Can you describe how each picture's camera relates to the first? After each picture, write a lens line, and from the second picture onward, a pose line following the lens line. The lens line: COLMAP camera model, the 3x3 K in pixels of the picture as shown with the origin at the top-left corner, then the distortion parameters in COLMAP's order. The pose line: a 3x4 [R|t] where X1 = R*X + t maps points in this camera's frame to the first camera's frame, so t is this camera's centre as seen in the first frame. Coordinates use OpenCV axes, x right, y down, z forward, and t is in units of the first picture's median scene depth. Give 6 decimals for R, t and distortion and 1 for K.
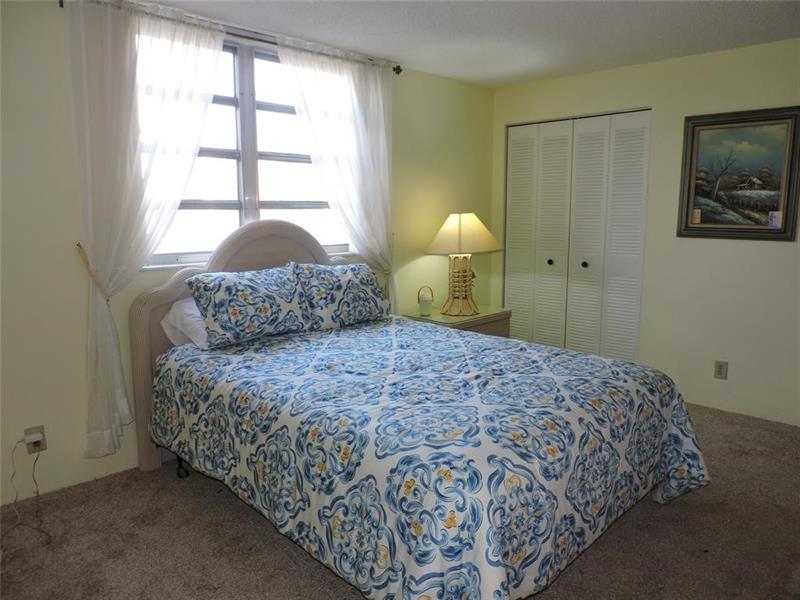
lens RADIAL K [[578.3, 0, 400.2], [0, 578.3, 295.9], [0, 0, 1]] dist [-0.017468, 0.007422]
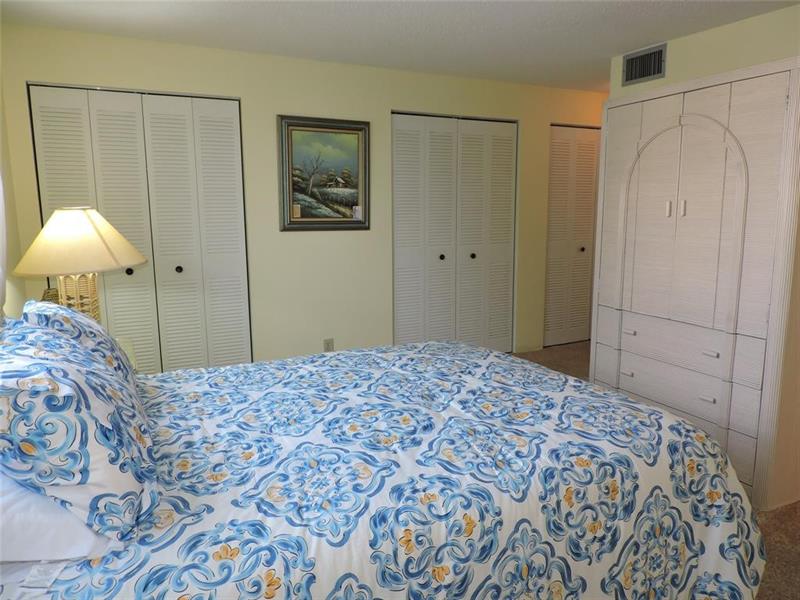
lens RADIAL K [[578.3, 0, 400.5], [0, 578.3, 303.3], [0, 0, 1]] dist [-0.017468, 0.007422]
pose [[0.288239, -0.153655, 0.945150, -0.502522], [0.145640, 0.982593, 0.115327, -0.071102], [-0.946418, 0.104410, 0.305600, 0.547852]]
